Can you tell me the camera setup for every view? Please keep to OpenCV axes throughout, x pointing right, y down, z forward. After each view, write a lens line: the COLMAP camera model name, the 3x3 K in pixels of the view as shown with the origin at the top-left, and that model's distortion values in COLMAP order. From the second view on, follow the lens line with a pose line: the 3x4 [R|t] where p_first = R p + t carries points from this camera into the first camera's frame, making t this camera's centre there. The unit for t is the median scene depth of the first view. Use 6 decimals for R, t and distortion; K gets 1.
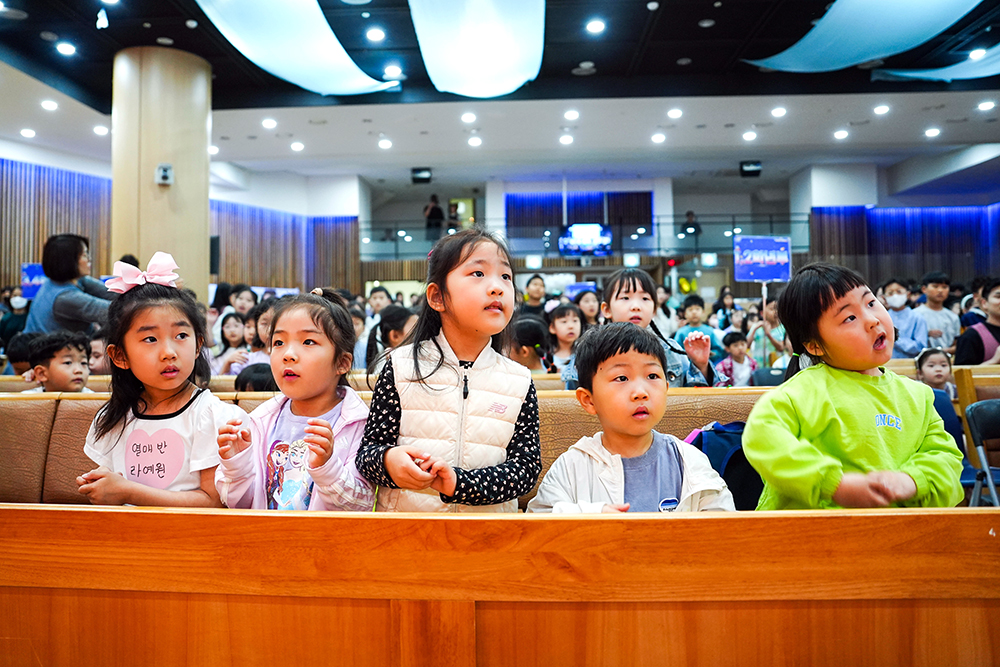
lens RADIAL K [[808.0, 0, 489.1], [0, 808.0, 323.5], [0, 0, 1]] dist [-0.104512, 0.073575]
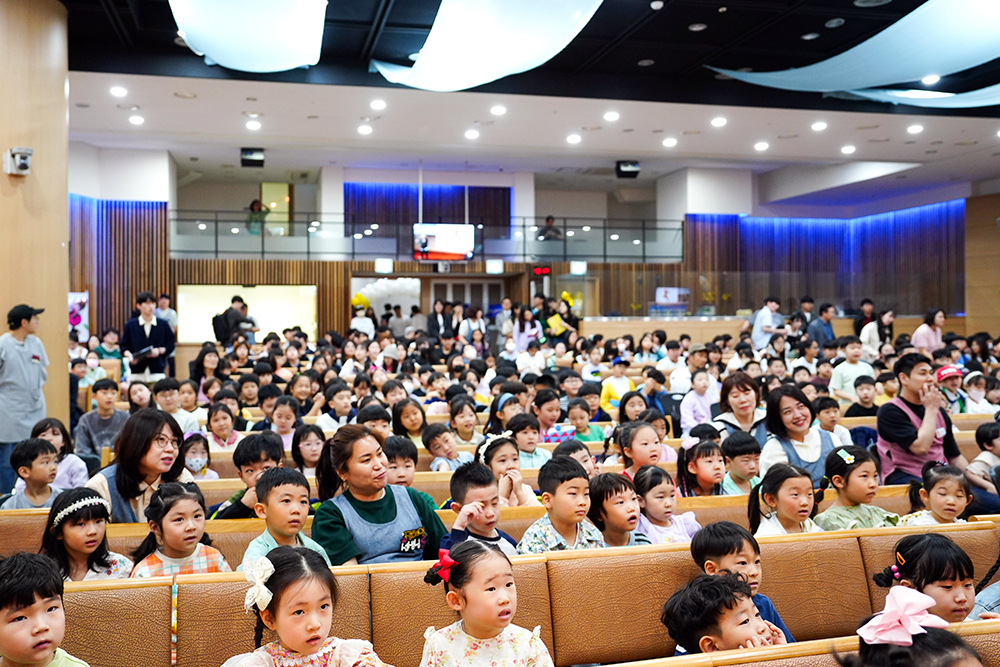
lens RADIAL K [[926.3, 0, 461.9], [0, 926.3, 328.5], [0, 0, 1]] dist [-0.063188, 0.049173]
pose [[0.964047, 0.008693, 0.265589, -0.232298], [-0.013575, 0.999771, 0.016550, -0.051692], [-0.265384, -0.019561, 0.963944, 0.069485]]
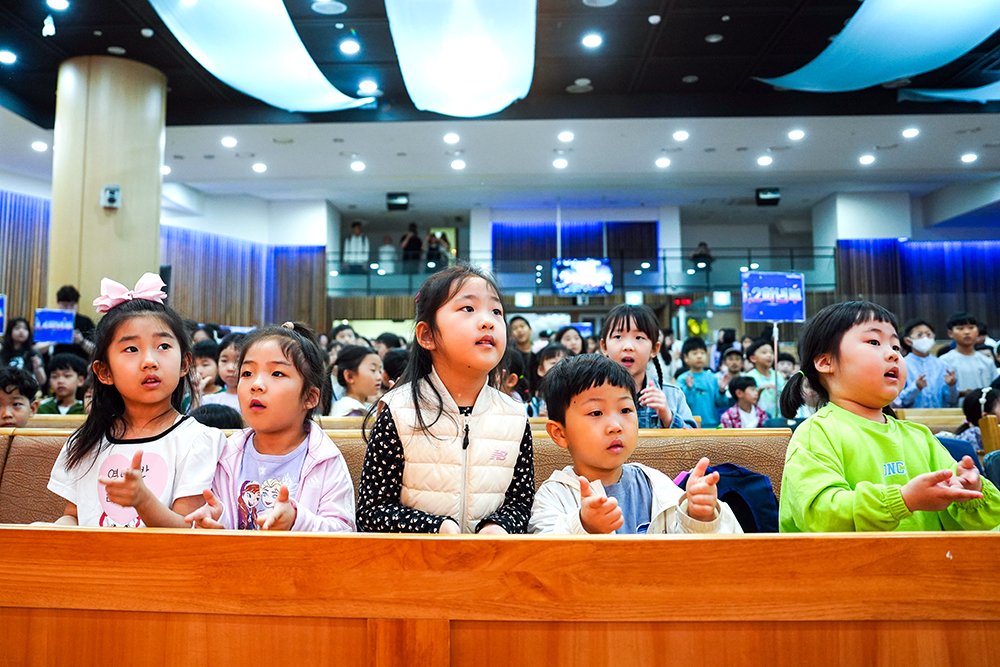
lens RADIAL K [[927.0, 0, 479.9], [0, 927.0, 301.8], [0, 0, 1]] dist [-0.062125, 0.000000]
pose [[0.999931, 0.009514, 0.006819, 0.001139], [-0.008983, 0.997213, -0.074070, 0.003182], [-0.007505, 0.074004, 0.997230, -0.025726]]
